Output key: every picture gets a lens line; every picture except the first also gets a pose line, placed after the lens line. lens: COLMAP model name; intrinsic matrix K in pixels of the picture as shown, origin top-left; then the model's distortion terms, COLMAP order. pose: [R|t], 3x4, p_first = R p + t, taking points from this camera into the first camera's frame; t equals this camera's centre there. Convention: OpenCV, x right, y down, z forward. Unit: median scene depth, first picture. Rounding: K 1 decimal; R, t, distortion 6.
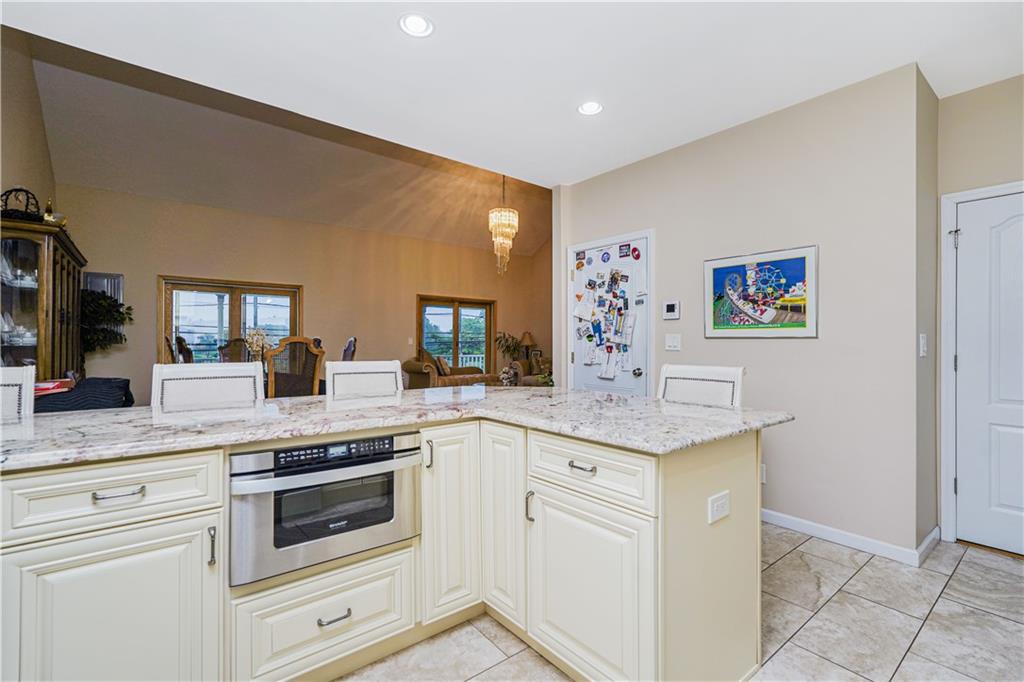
lens RADIAL K [[453.6, 0, 518.8], [0, 453.6, 341.2], [0, 0, 1]] dist [-0.015796, 0.008423]
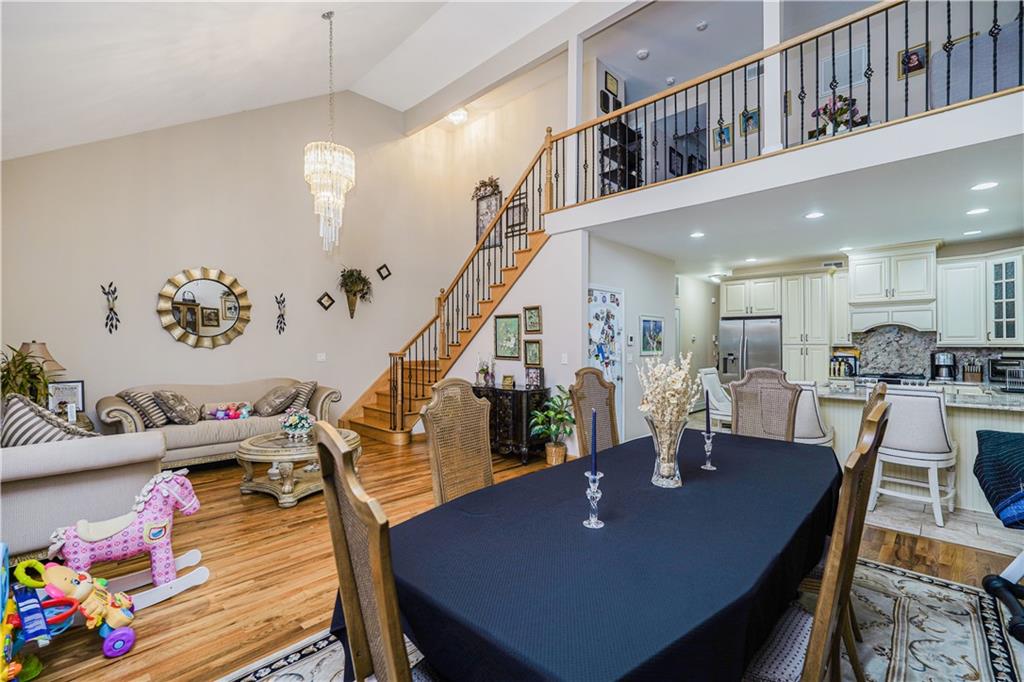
lens RADIAL K [[453.6, 0, 514.5], [0, 453.6, 341.3], [0, 0, 1]] dist [-0.015796, 0.008423]
pose [[-0.121030, 0.002038, 0.992647, -1.173576], [-0.001535, 0.999996, -0.002241, -0.050816], [-0.992648, -0.001795, -0.121026, 1.447017]]
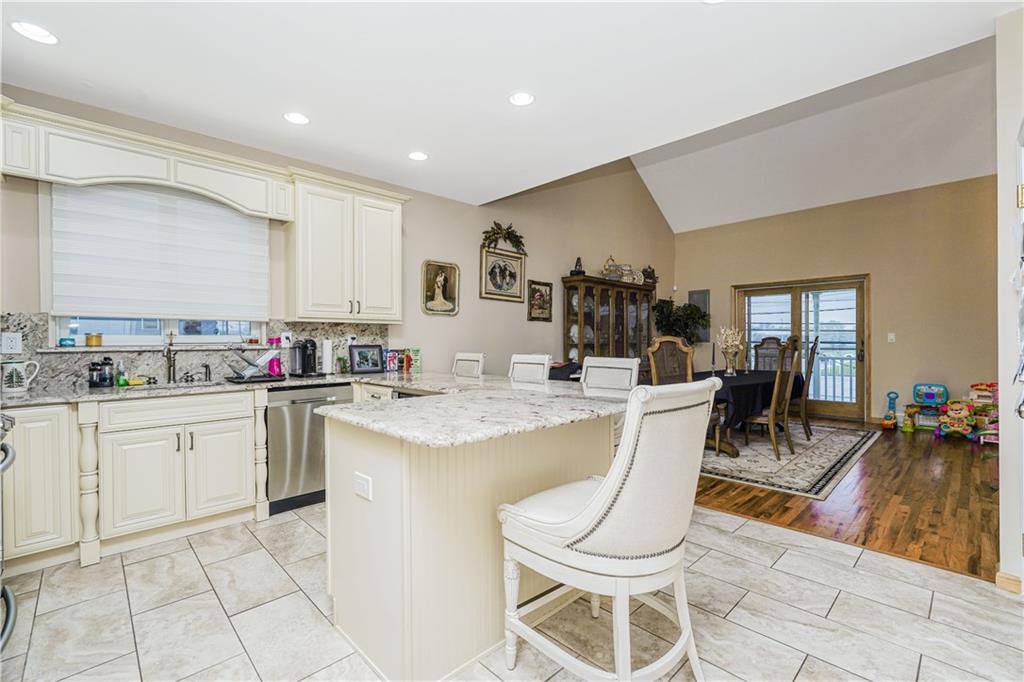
lens RADIAL K [[453.6, 0, 513.4], [0, 453.6, 341.1], [0, 0, 1]] dist [-0.015796, 0.008423]
pose [[0.088275, -0.000964, -0.996096, 0.579711], [0.007042, 0.999975, -0.000344, 0.000491], [0.996071, -0.006984, 0.088280, 0.455927]]
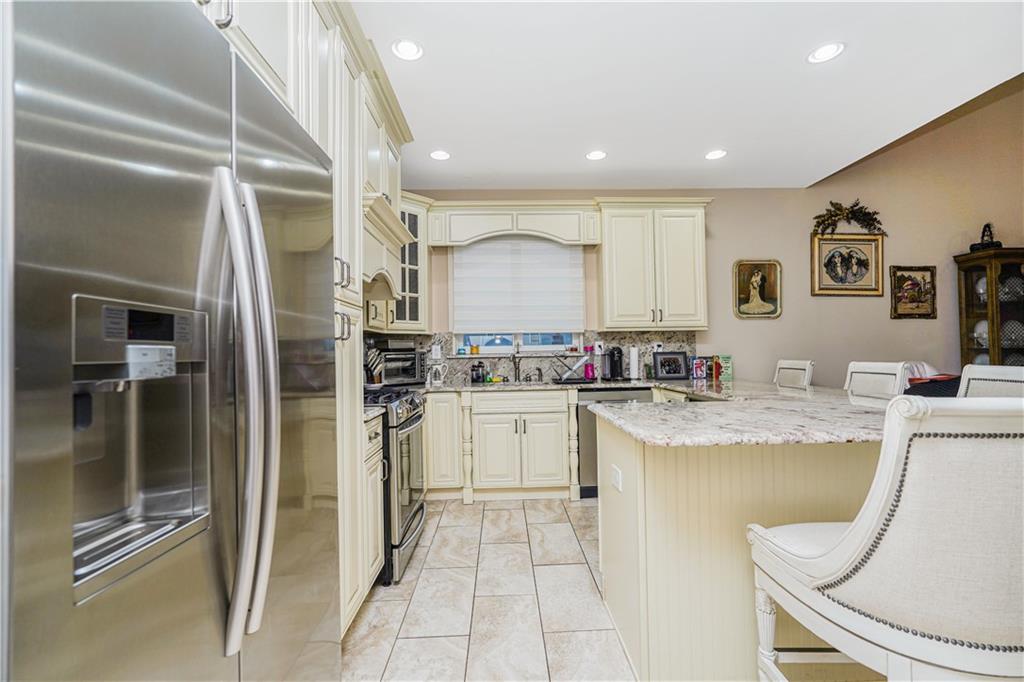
lens RADIAL K [[453.6, 0, 513.2], [0, 453.6, 338.5], [0, 0, 1]] dist [-0.015796, 0.008423]
pose [[-0.604169, -0.018656, -0.796638, 0.583051], [0.017018, 0.999196, -0.036307, 0.007429], [0.796674, -0.035493, -0.603366, 0.552842]]
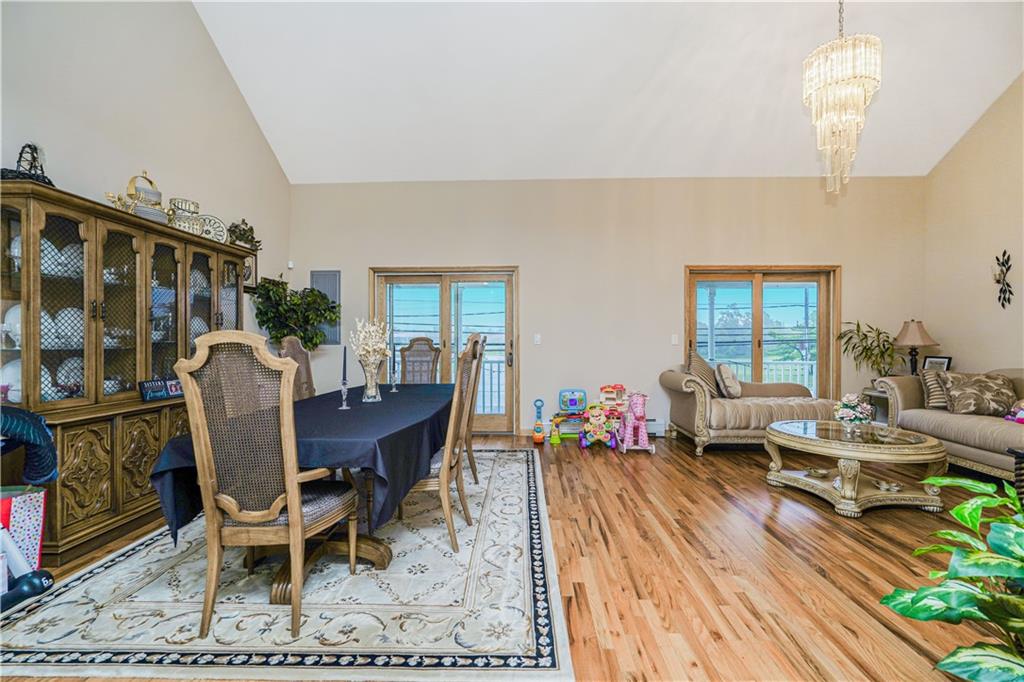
lens RADIAL K [[453.6, 0, 510.4], [0, 453.6, 345.4], [0, 0, 1]] dist [-0.015796, 0.008423]
pose [[0.752921, 0.004122, -0.658098, 0.023576], [0.004048, 0.999932, 0.010894, 0.000784], [0.658099, -0.010867, 0.752853, 0.766424]]
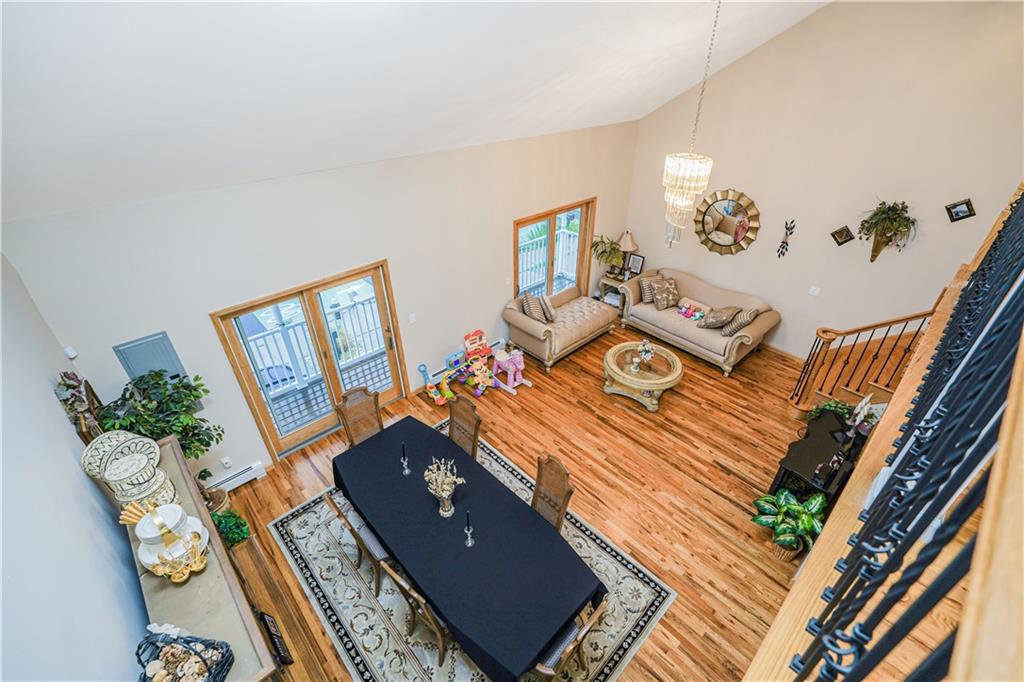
lens RADIAL K [[453.6, 0, 512.8], [0, 453.6, 345.9], [0, 0, 1]] dist [-0.015796, 0.008423]
pose [[0.997511, -0.046624, 0.052900, -0.586648], [0.009340, 0.830958, 0.556256, -0.741709], [-0.069892, -0.554378, 0.829325, 0.581505]]
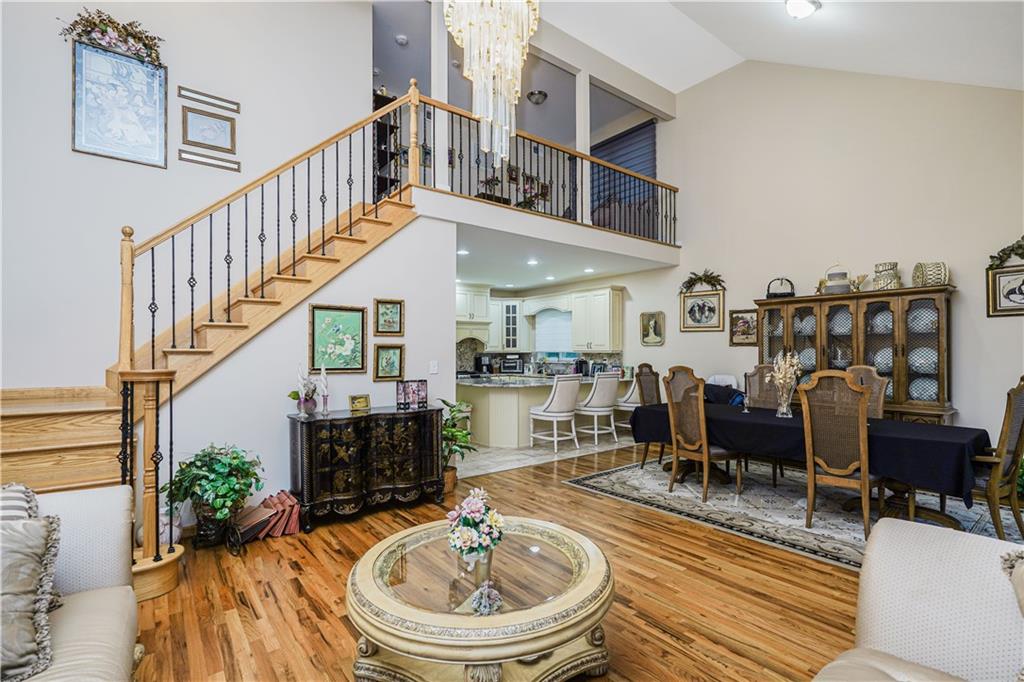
lens RADIAL K [[472.9, 0, 517.4], [0, 472.9, 347.3], [0, 0, 1]] dist [-0.003477, 0.000218]
pose [[-0.999769, -0.000079, 0.021484, -0.103001], [-0.000340, 0.999926, -0.012175, -0.038162], [-0.021481, -0.012180, -0.999695, 2.311274]]
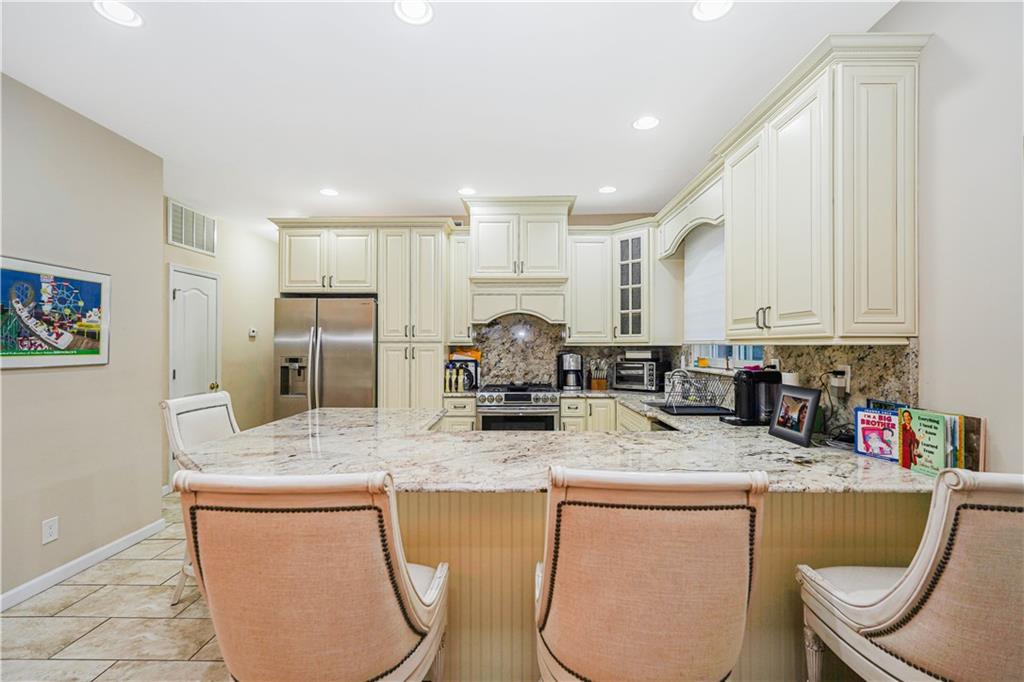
lens RADIAL K [[453.6, 0, 514.6], [0, 453.6, 345.8], [0, 0, 1]] dist [-0.015796, 0.008423]
pose [[-0.768214, -0.003536, 0.640184, -0.486832], [-0.005253, 0.999986, -0.000781, -0.037187], [-0.640172, -0.003963, -0.768222, 0.819447]]
